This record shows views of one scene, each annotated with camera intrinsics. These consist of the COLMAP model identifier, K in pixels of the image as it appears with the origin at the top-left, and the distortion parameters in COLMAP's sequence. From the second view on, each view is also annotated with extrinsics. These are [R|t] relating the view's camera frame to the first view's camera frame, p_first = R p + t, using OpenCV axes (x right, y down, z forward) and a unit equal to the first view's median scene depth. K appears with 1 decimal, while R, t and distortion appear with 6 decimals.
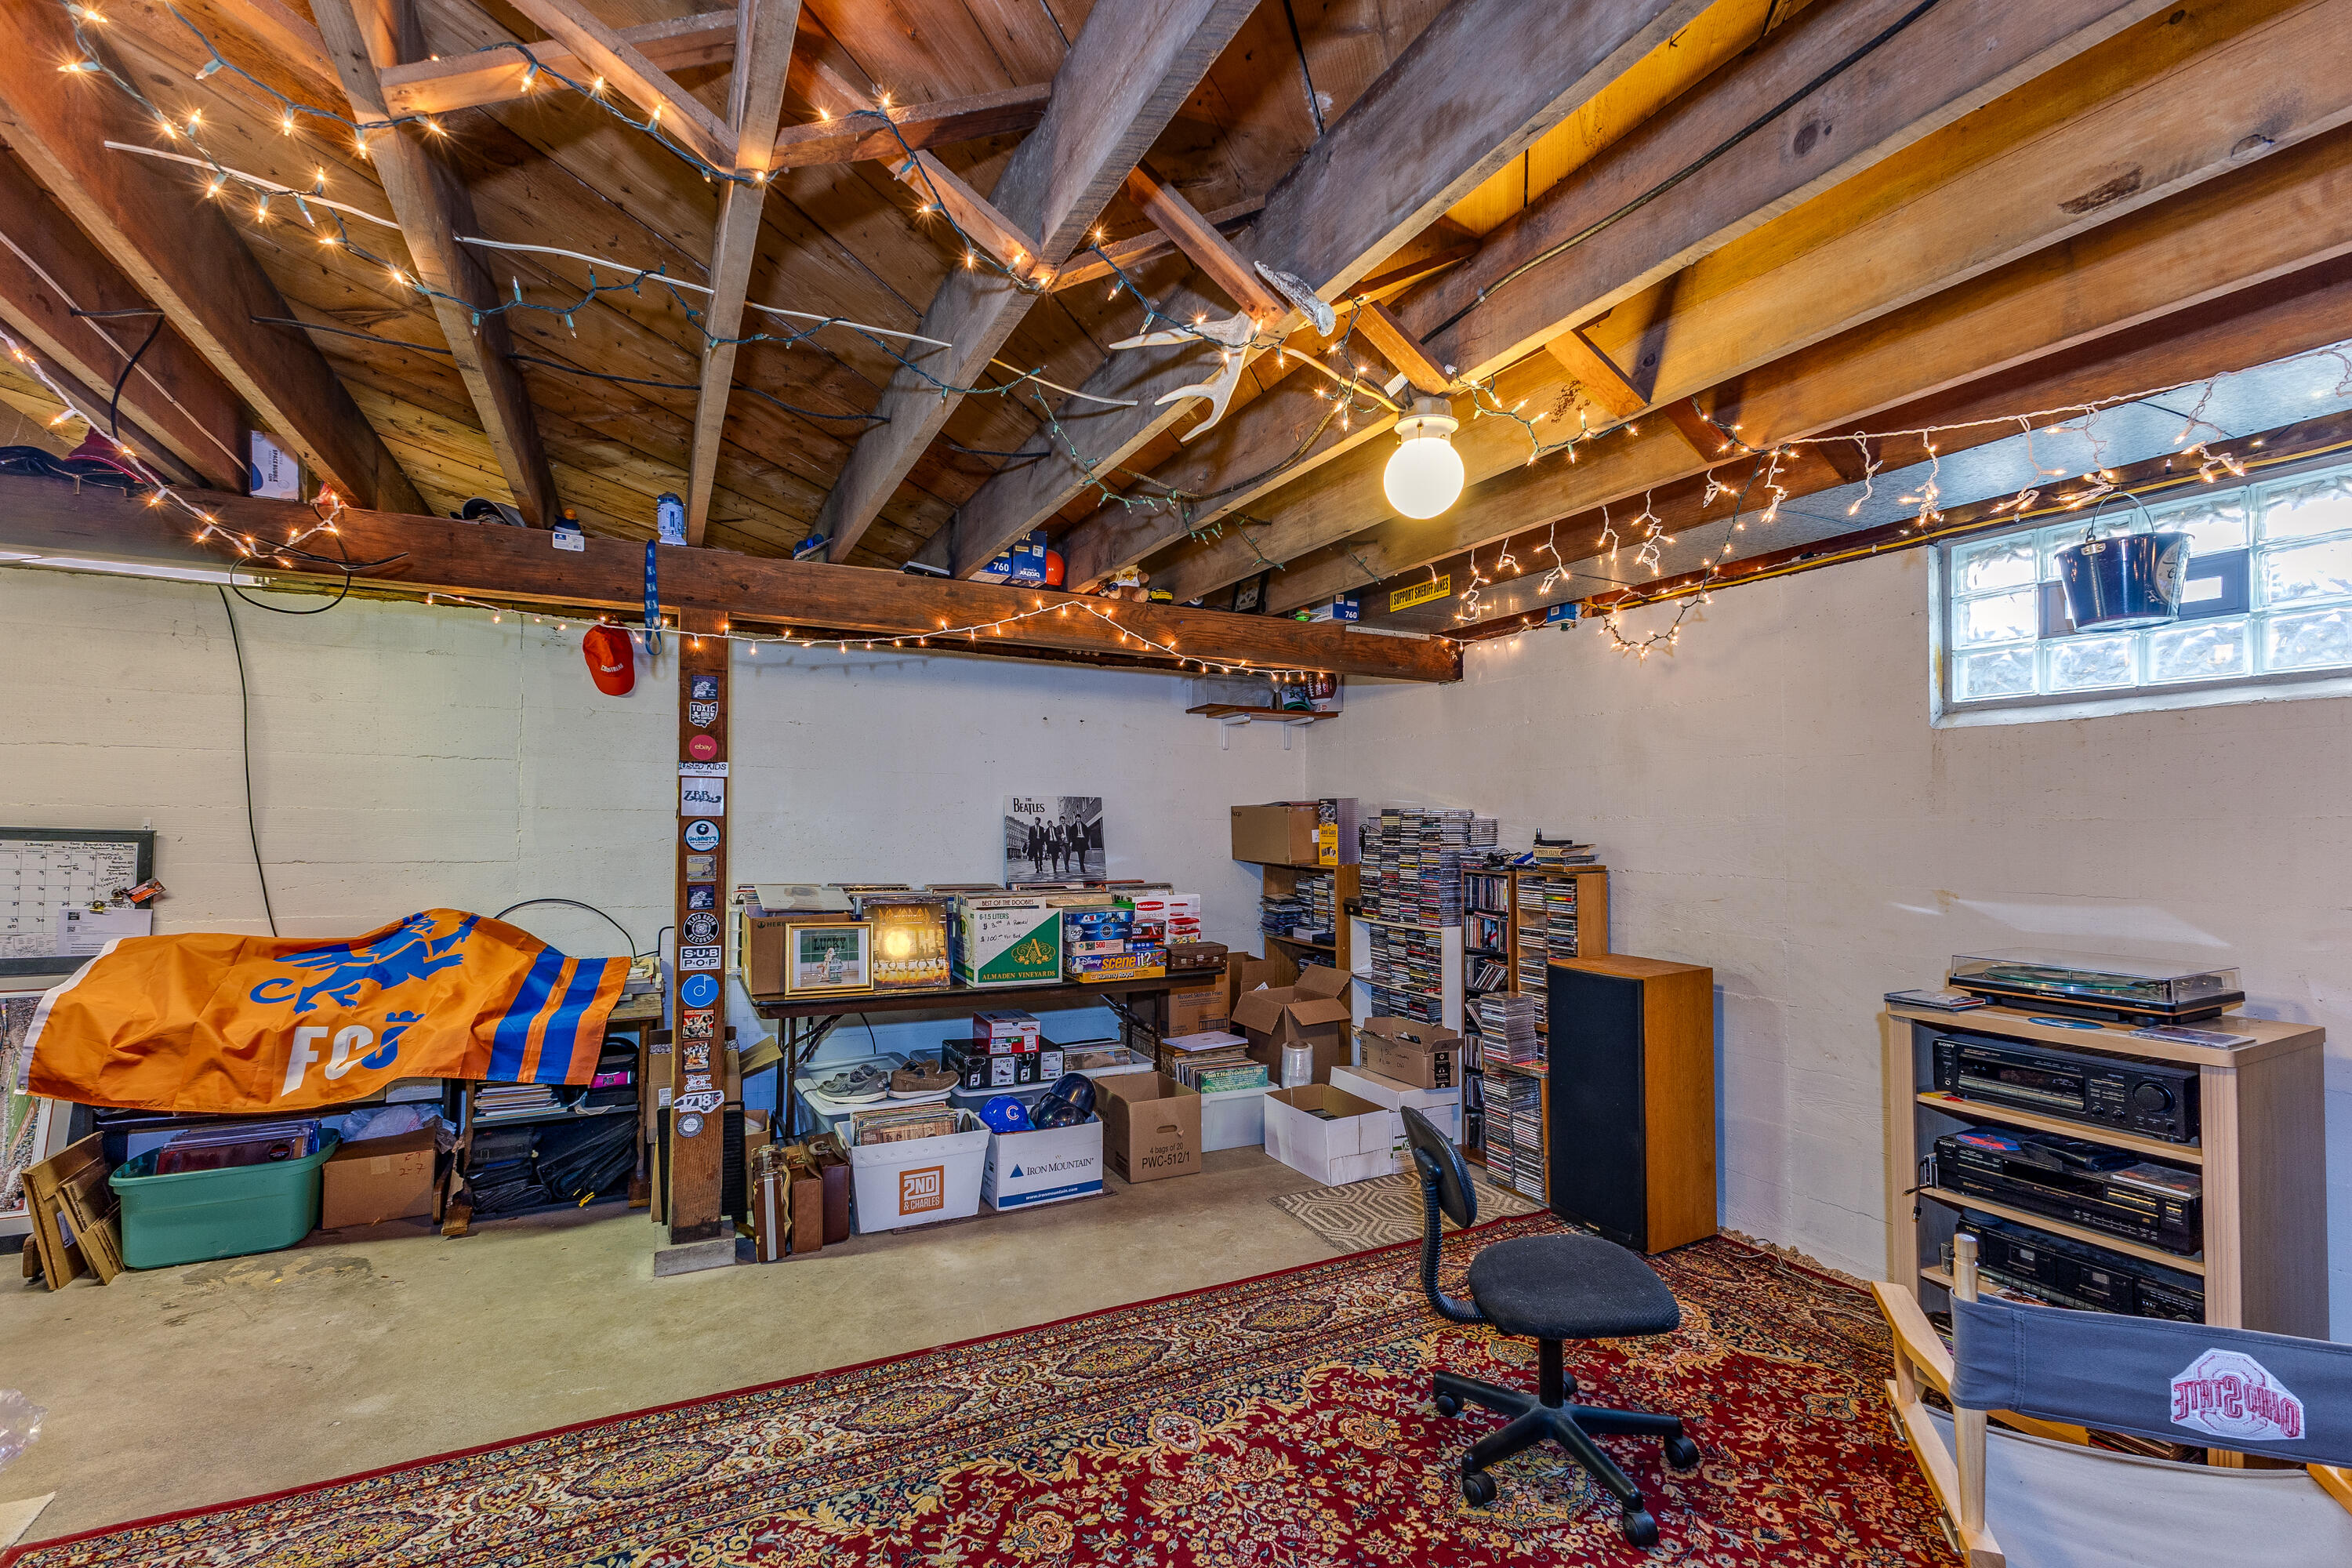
lens RADIAL K [[1007.5, 0, 1176.0], [0, 1007.5, 769.8], [0, 0, 1]] dist [0.000955, 0.000050]
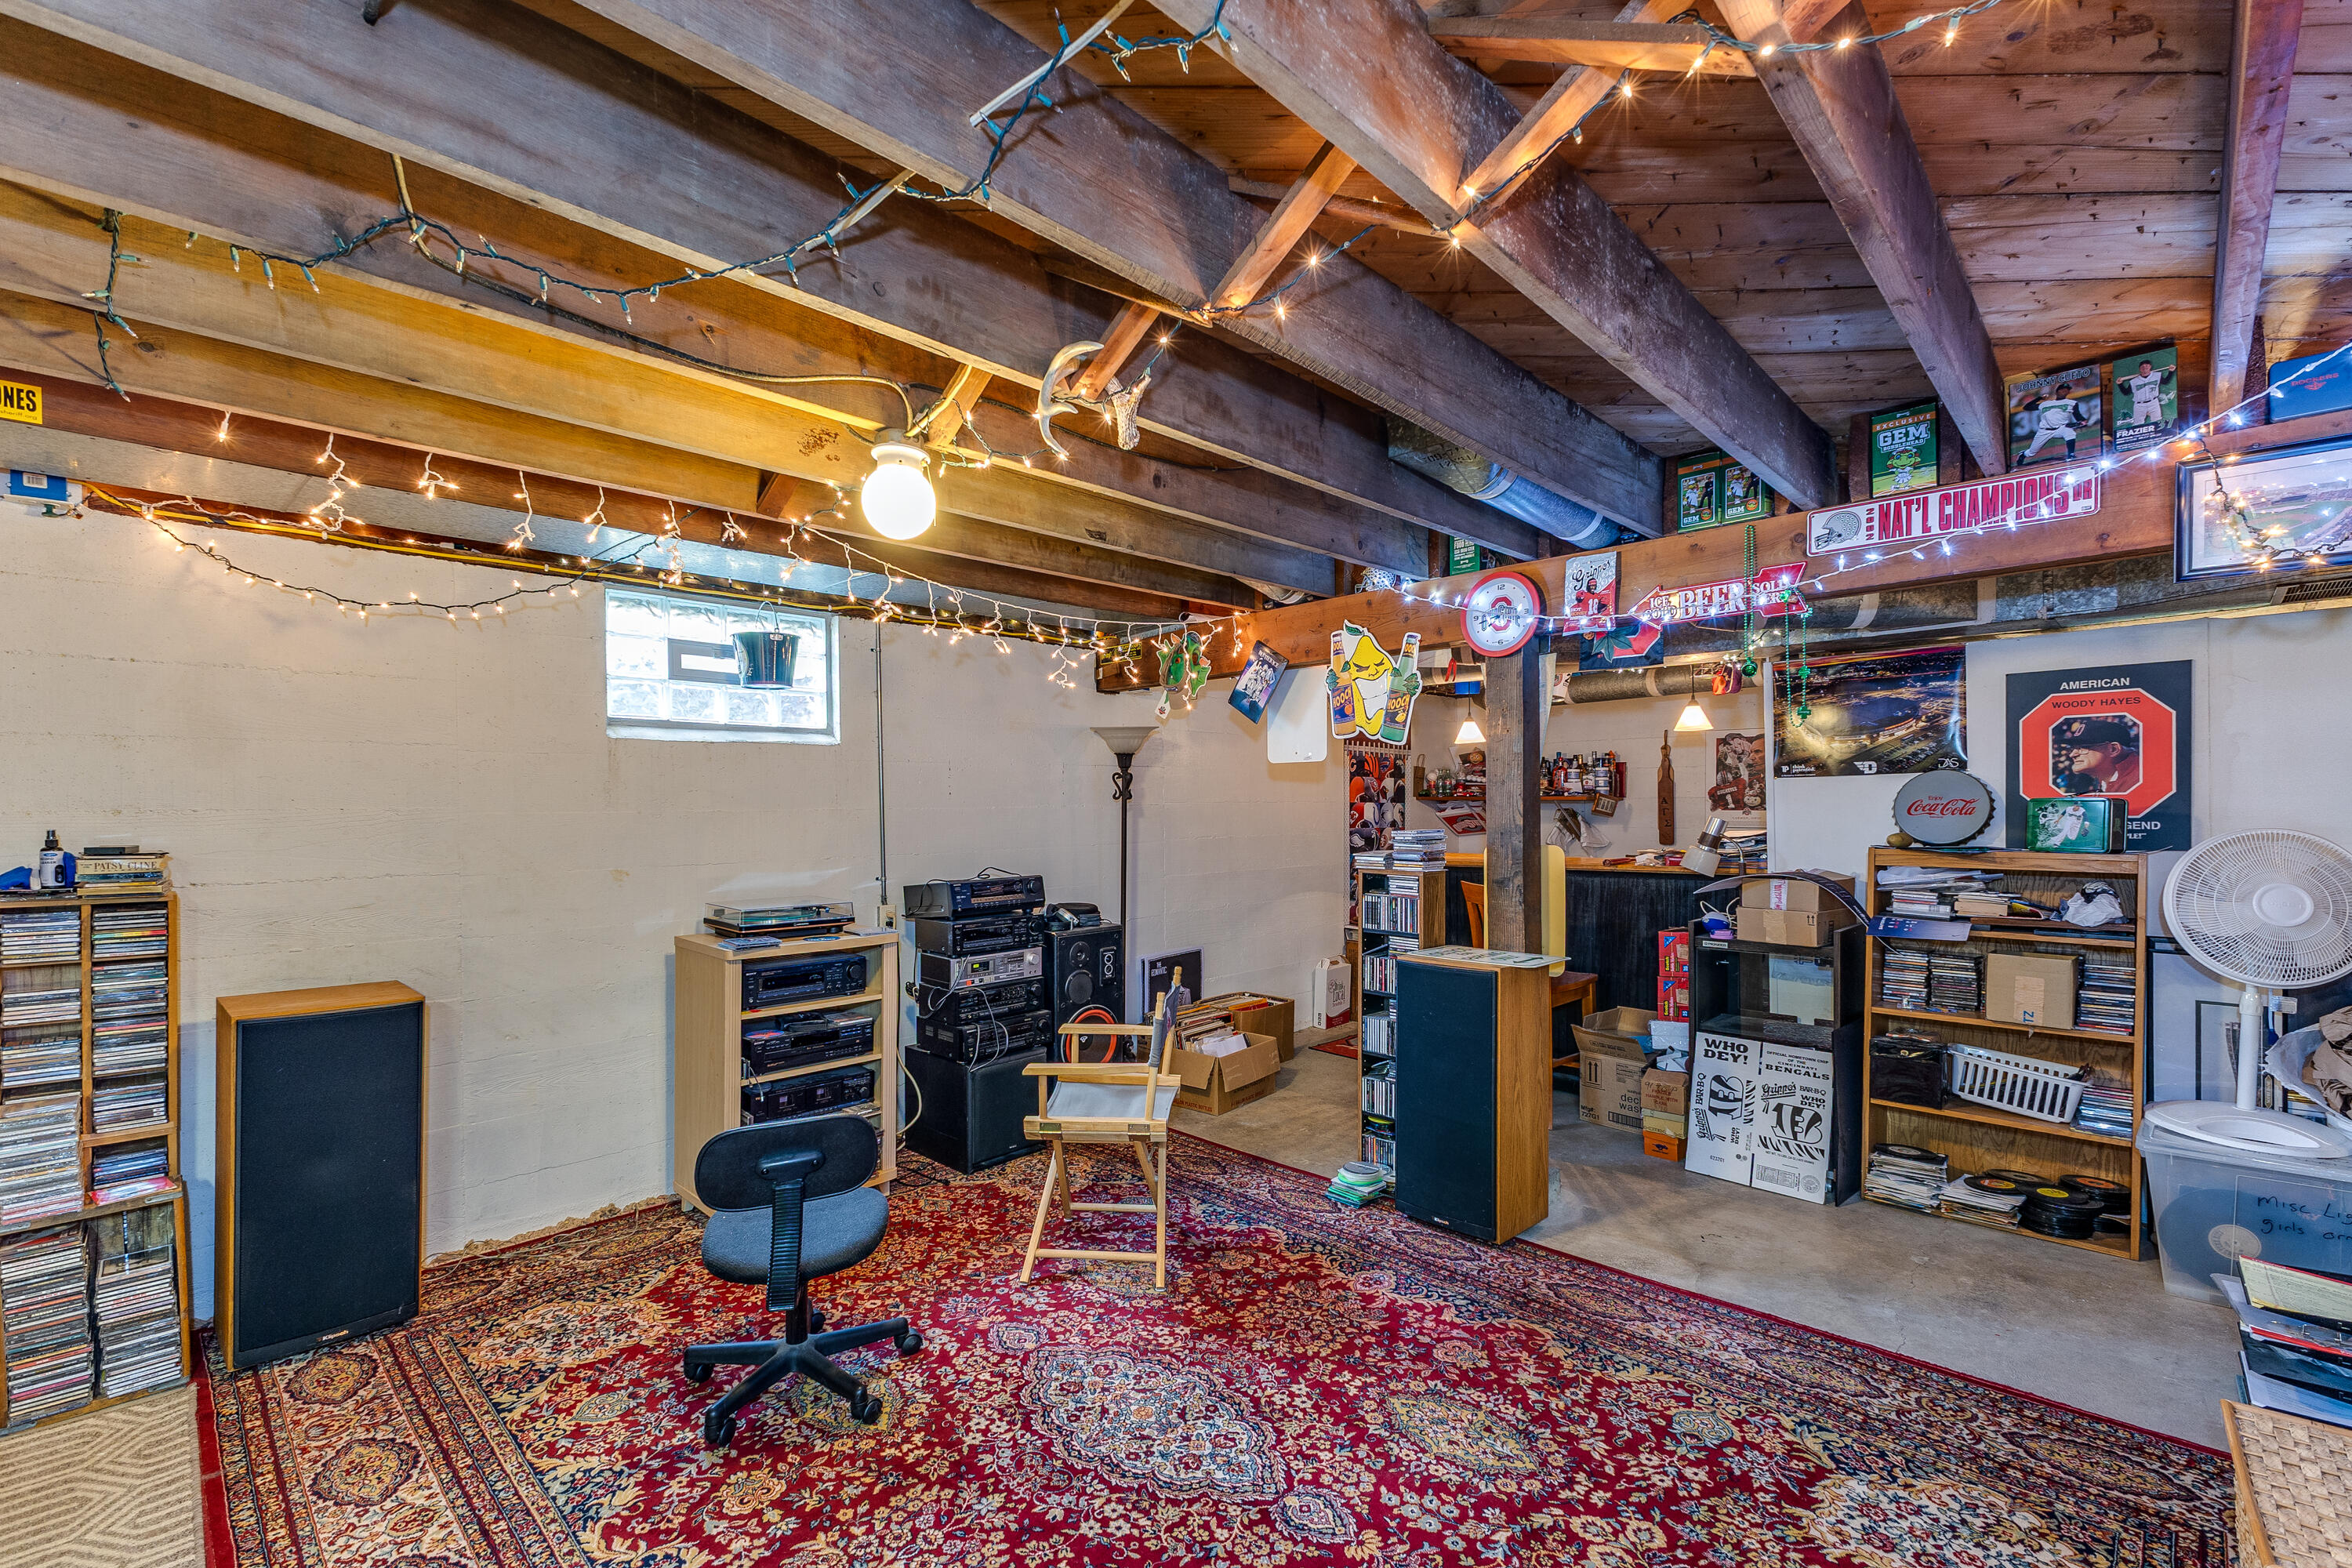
lens RADIAL K [[1007.5, 0, 1176.0], [0, 1007.5, 769.8], [0, 0, 1]] dist [0.000955, 0.000050]
pose [[-0.303758, 0.028451, 0.952324, -0.745422], [-0.040421, 0.998269, -0.042717, 0.027755], [-0.951891, -0.051469, -0.302082, 0.869966]]
